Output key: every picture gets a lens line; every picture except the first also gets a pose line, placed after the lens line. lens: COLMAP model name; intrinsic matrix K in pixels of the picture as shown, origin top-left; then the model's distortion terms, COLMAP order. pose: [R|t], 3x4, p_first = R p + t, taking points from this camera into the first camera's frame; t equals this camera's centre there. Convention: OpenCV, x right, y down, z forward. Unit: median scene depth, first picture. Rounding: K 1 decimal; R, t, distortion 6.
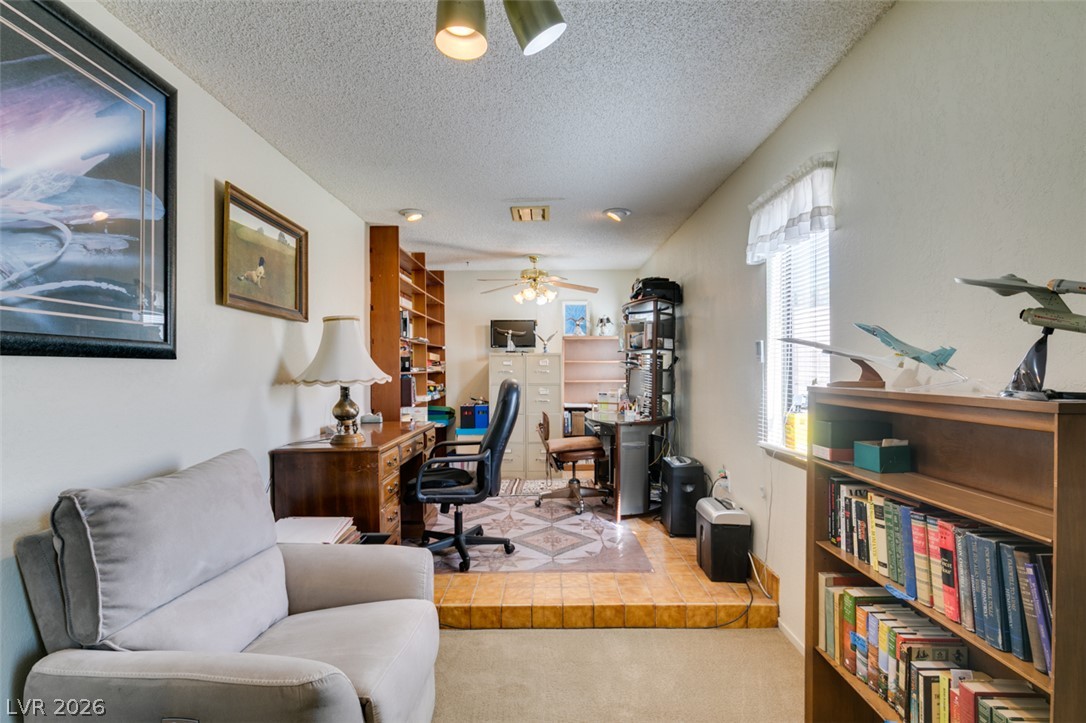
lens RADIAL K [[490.7, 0, 541.0], [0, 490.7, 370.4], [0, 0, 1]] dist [0.000002, -0.000827]
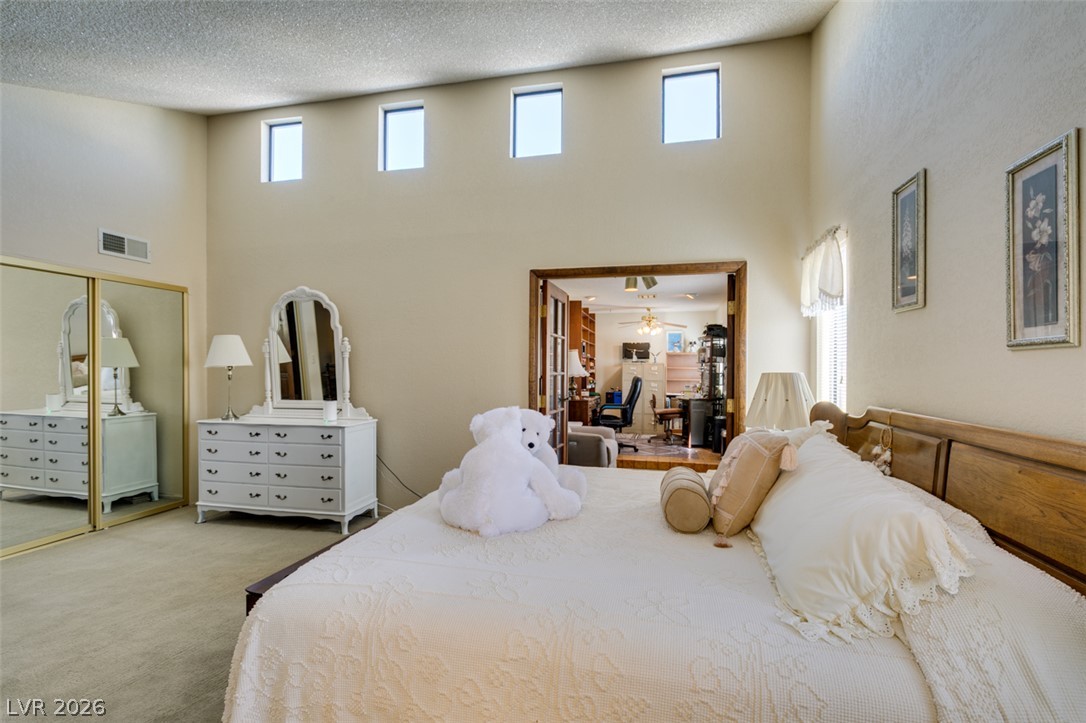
lens RADIAL K [[490.7, 0, 541.0], [0, 490.7, 370.4], [0, 0, 1]] dist [0.000002, -0.000827]
pose [[0.973523, 0.013558, -0.228185, 0.012328], [-0.014824, 0.999883, -0.003839, 0.004280], [0.228106, 0.007120, 0.973610, -0.793263]]
